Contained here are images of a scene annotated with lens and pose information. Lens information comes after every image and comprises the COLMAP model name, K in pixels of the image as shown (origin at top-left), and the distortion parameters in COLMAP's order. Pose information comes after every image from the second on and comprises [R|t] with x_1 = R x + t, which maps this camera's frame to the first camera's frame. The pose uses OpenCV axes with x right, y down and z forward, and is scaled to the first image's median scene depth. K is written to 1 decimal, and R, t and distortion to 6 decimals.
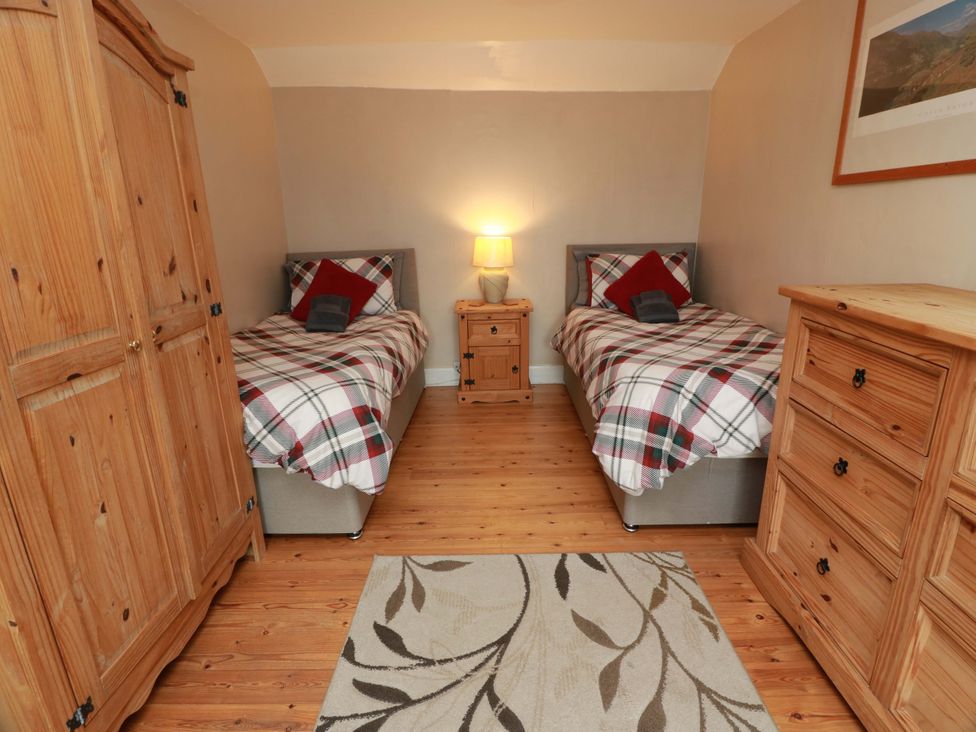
lens RADIAL K [[507.8, 0, 491.7], [0, 507.8, 359.4], [0, 0, 1]] dist [0.000214, -0.013714]
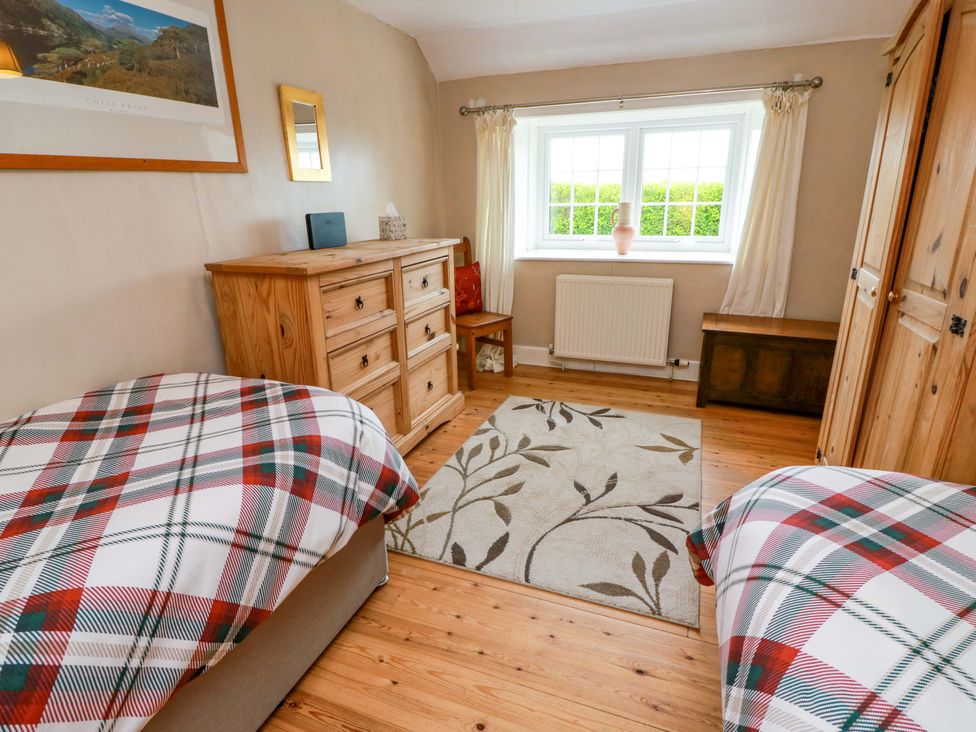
lens RADIAL K [[507.8, 0, 491.7], [0, 507.8, 359.4], [0, 0, 1]] dist [0.000214, -0.013714]
pose [[-0.932918, -0.081720, 0.350694, -0.199923], [0.128545, 0.834159, 0.536335, -0.492239], [-0.336364, 0.545436, -0.767697, 1.722591]]
